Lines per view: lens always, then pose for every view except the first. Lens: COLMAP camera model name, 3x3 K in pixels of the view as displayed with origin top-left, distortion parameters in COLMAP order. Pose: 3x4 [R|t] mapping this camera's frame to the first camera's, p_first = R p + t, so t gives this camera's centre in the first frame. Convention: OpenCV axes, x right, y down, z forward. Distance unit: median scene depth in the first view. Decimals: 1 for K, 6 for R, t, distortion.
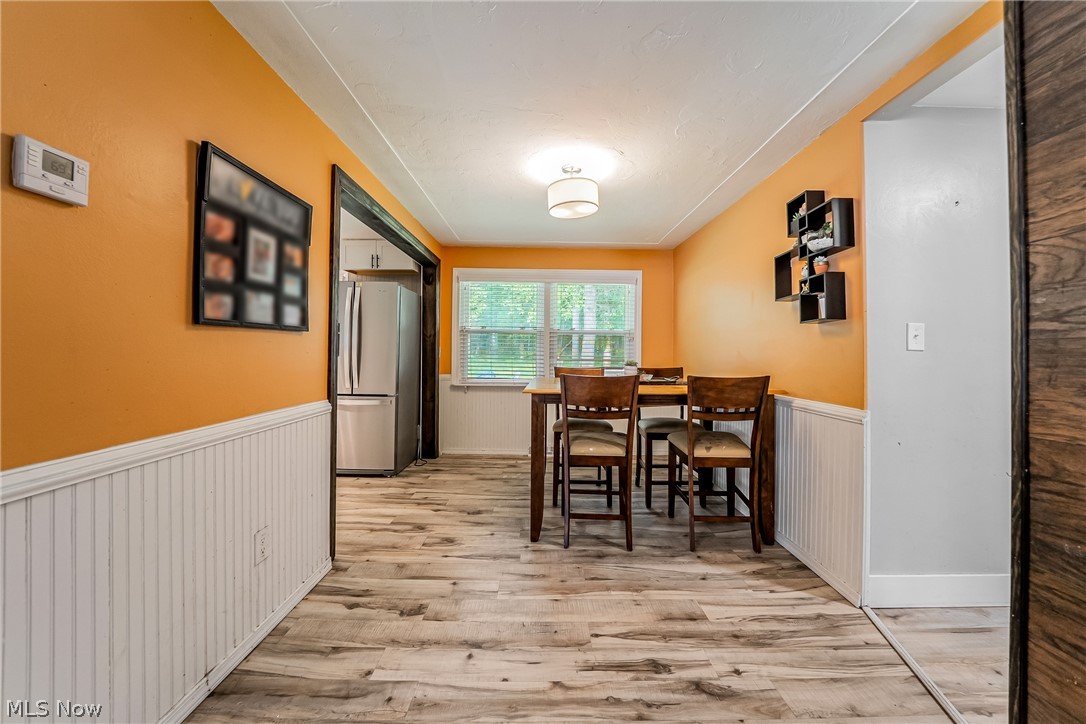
lens RADIAL K [[382.6, 0, 538.7], [0, 382.6, 346.8], [0, 0, 1]] dist [-0.017150, 0.002553]
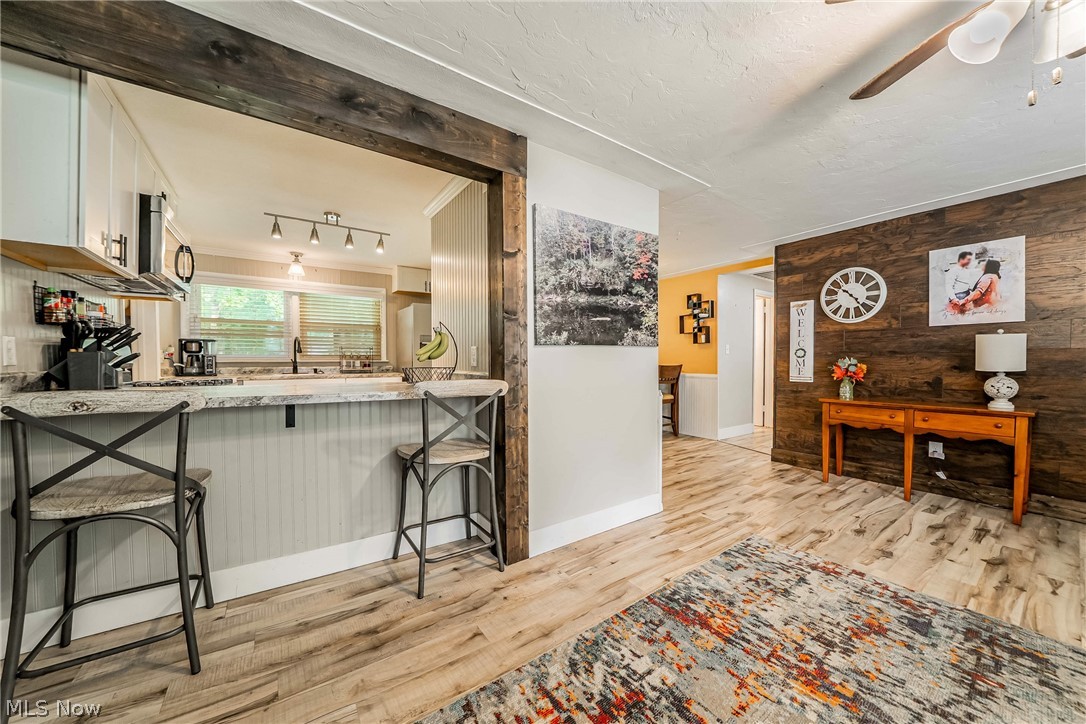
lens RADIAL K [[382.6, 0, 560.5], [0, 382.6, 364.9], [0, 0, 1]] dist [-0.017150, 0.002553]
pose [[0.802796, -0.017972, 0.595983, -1.435434], [-0.005680, 0.999270, 0.037785, -0.009666], [-0.596227, -0.033719, 0.802107, -0.502030]]
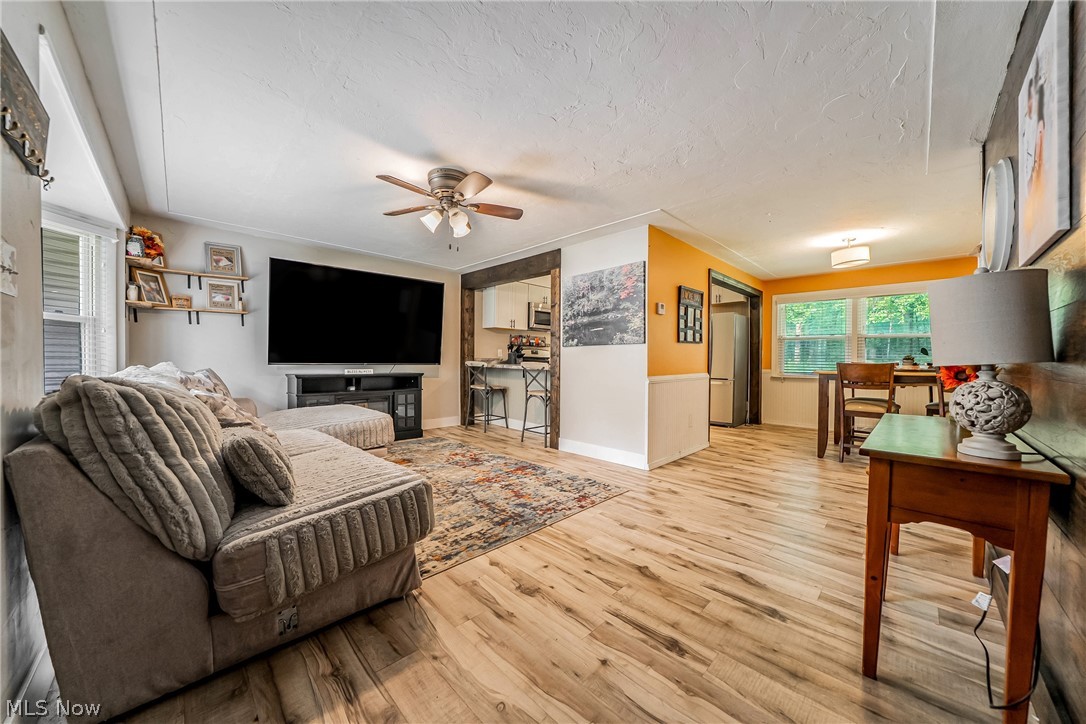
lens RADIAL K [[382.6, 0, 550.3], [0, 382.6, 363.9], [0, 0, 1]] dist [-0.017150, 0.002553]
pose [[0.722396, 0.001693, -0.691477, 0.296462], [0.012857, 0.999791, 0.015880, 0.030126], [0.691360, -0.020362, 0.722224, -1.123065]]
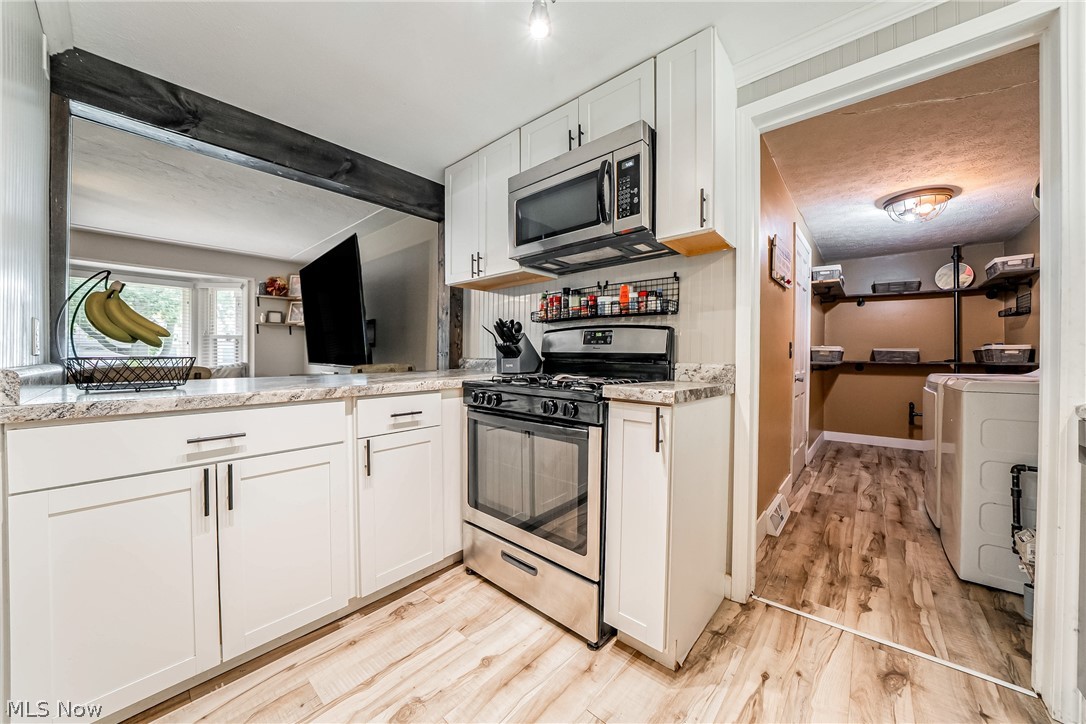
lens RADIAL K [[382.6, 0, 552.0], [0, 382.6, 359.7], [0, 0, 1]] dist [-0.017150, 0.002553]
pose [[-0.646624, -0.009127, -0.762754, -1.087201], [0.001813, 0.999907, -0.013502, 0.049321], [0.762807, -0.010114, -0.646548, 1.381110]]
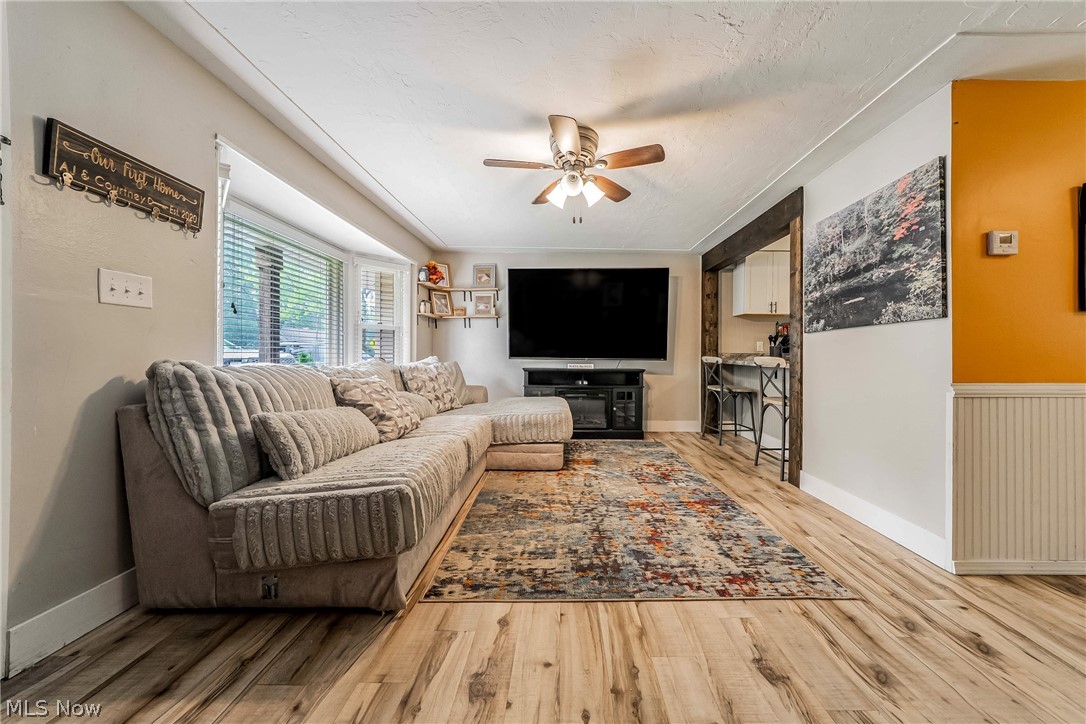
lens RADIAL K [[382.6, 0, 565.9], [0, 382.6, 356.2], [0, 0, 1]] dist [-0.017150, 0.002553]
pose [[0.024266, -0.009837, -0.999657, 0.256390], [0.013152, 0.999868, -0.009520, 0.053107], [0.999619, -0.012917, 0.024392, -0.536622]]
